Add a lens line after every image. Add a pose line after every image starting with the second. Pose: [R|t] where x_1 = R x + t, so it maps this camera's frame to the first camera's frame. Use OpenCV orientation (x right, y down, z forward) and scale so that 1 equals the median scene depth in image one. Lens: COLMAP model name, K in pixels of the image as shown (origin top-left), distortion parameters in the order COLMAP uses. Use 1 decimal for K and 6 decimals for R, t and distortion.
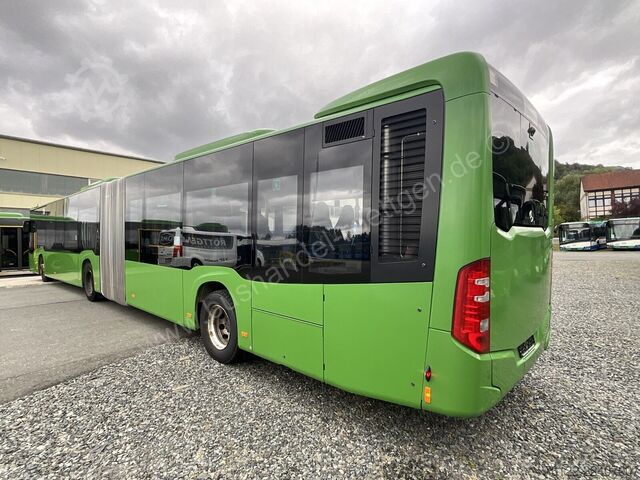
lens RADIAL K [[357.9, 0, 318.1], [0, 357.9, 236.5], [0, 0, 1]] dist [-0.016763, -0.000553]
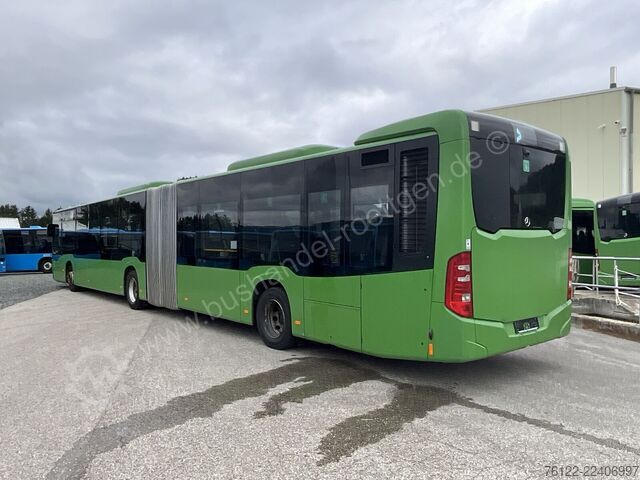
lens RADIAL K [[509.4, 0, 318.5], [0, 509.4, 245.2], [0, 0, 1]] dist [0.004286, -0.008159]
pose [[0.992329, -0.001807, -0.123610, 0.097089], [0.001777, 0.999998, -0.000352, 0.026239], [0.123610, 0.000130, 0.992331, -0.904502]]
